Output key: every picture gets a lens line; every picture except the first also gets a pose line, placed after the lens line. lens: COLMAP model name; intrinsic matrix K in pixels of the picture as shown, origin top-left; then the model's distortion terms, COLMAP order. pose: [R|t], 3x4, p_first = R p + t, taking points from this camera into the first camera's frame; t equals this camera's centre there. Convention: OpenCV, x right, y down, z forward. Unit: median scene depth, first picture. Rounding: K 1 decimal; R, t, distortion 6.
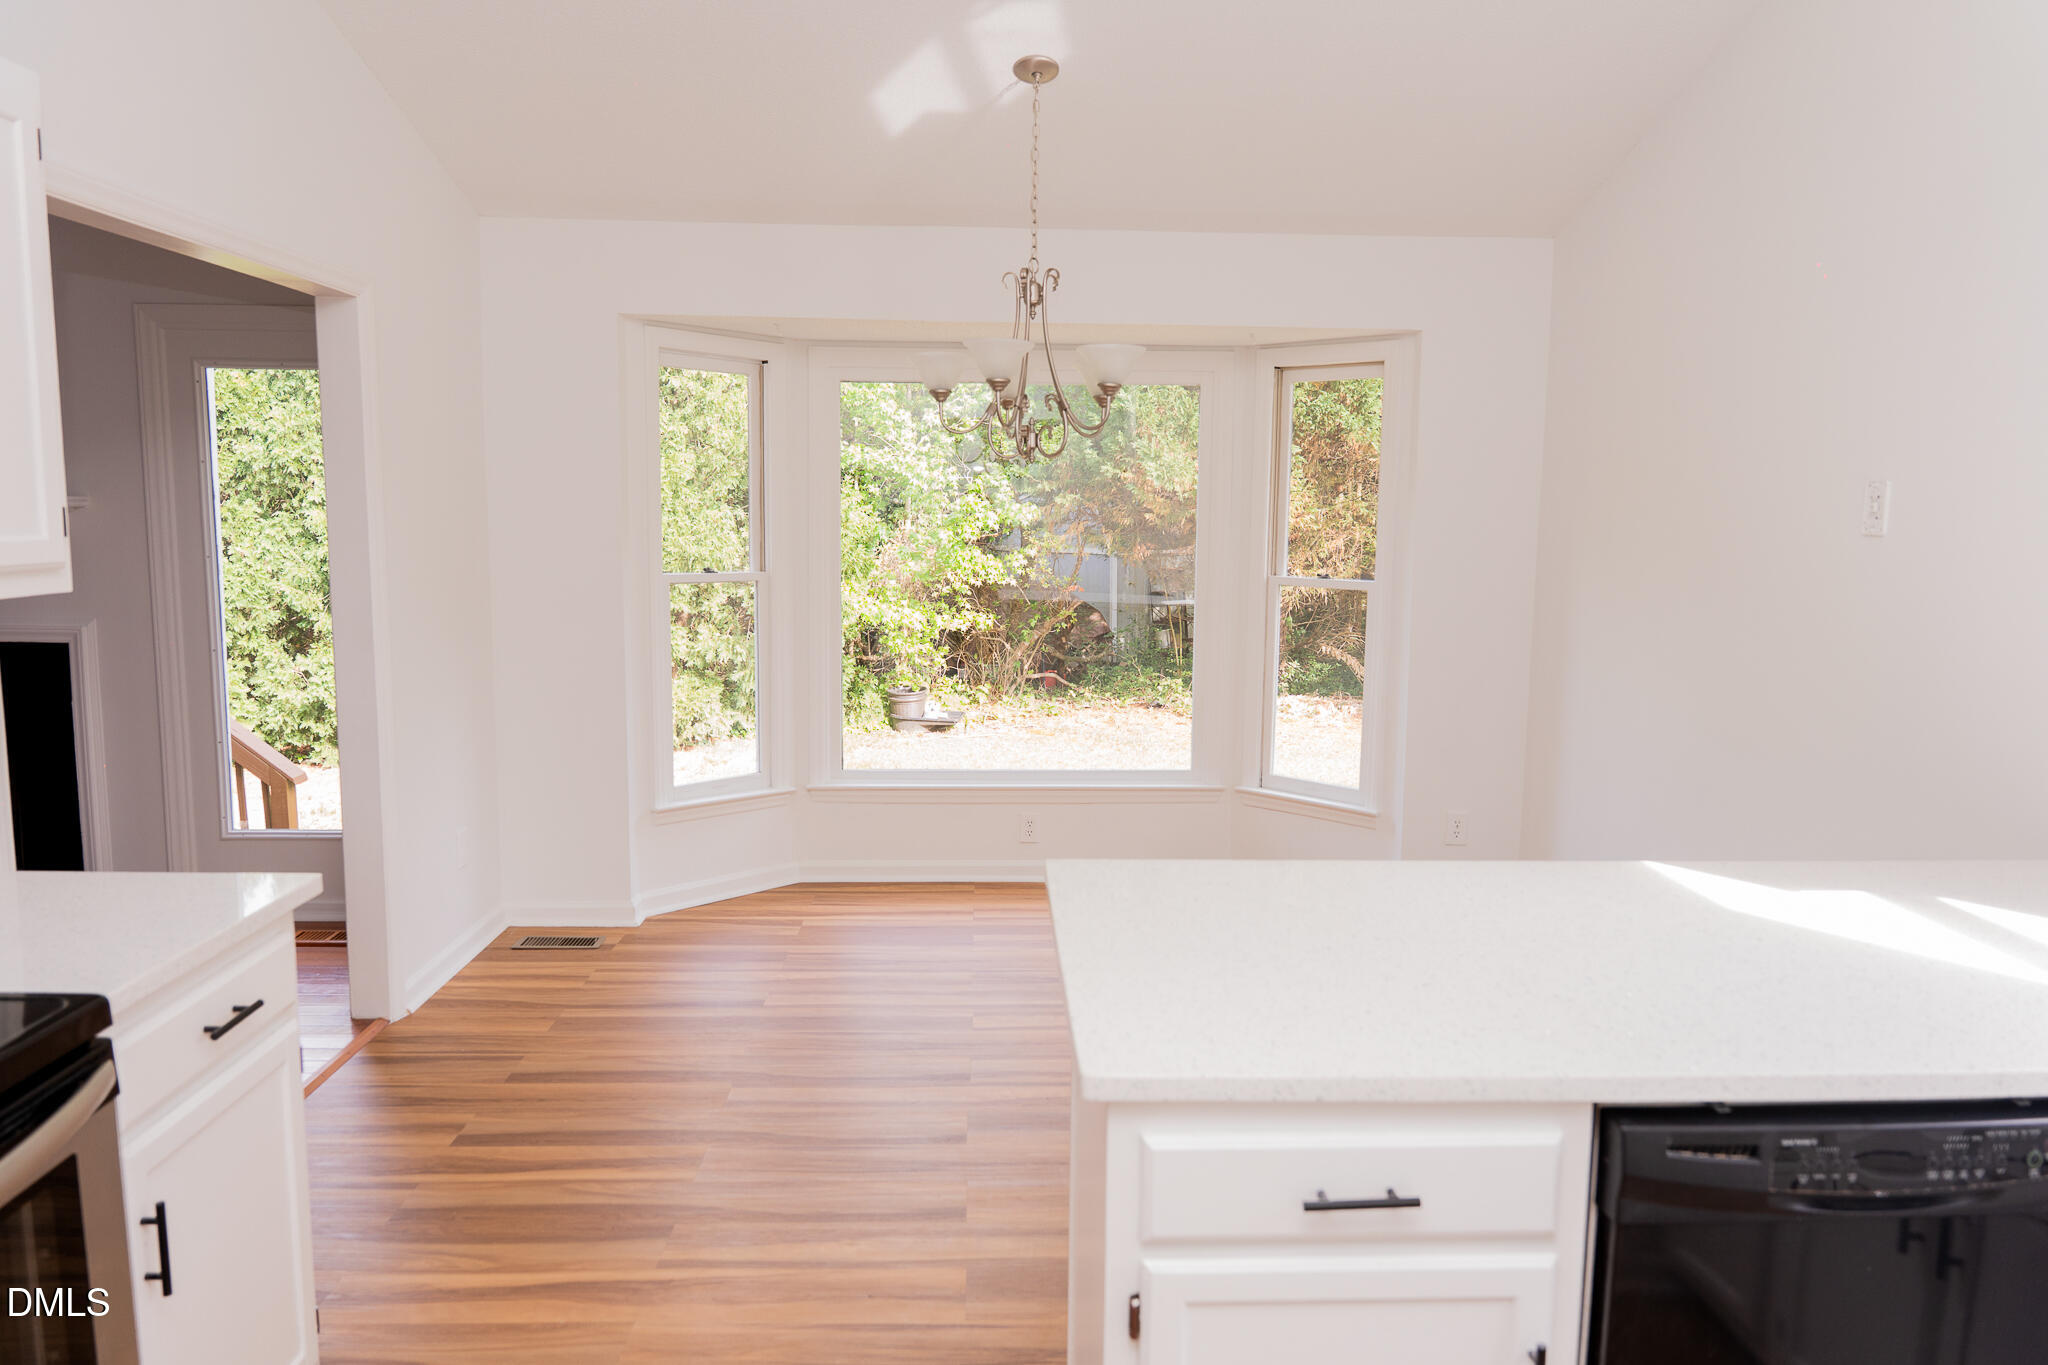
lens RADIAL K [[1379.6, 0, 1024.7], [0, 1379.6, 733.6], [0, 0, 1]] dist [0.008167, 0.000349]
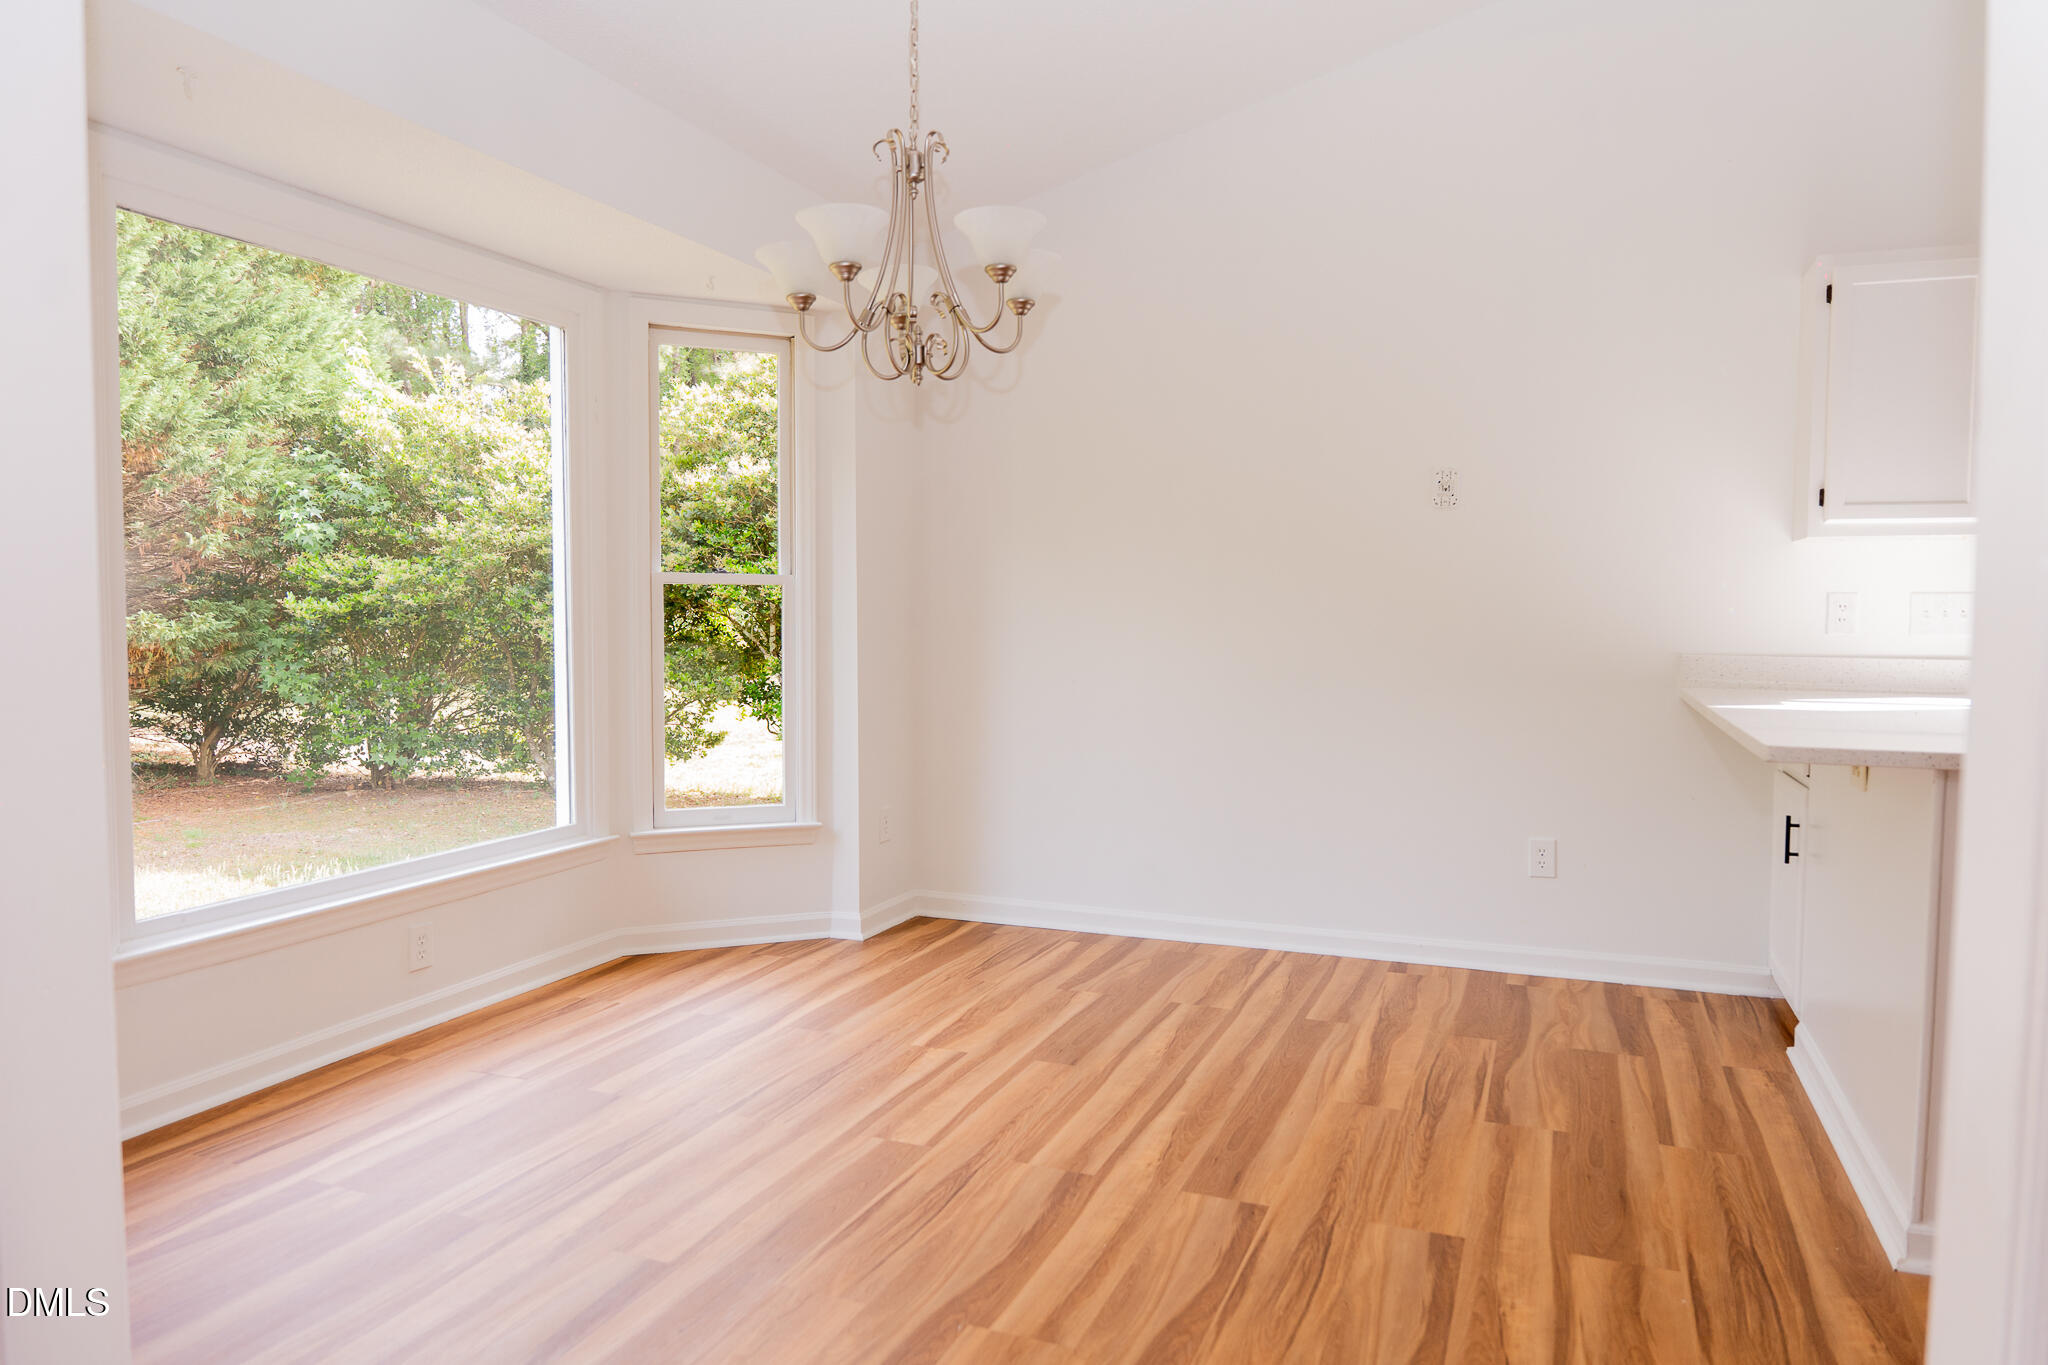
lens RADIAL K [[1409.7, 0, 1024.0], [0, 1409.7, 682.5], [0, 0, 1]] dist [-0.024171, 0.002122]
pose [[0.388030, -0.059496, 0.919725, -0.705378], [0.146292, 0.989239, 0.002272, -0.021725], [-0.909962, 0.133667, 0.392558, 0.657912]]
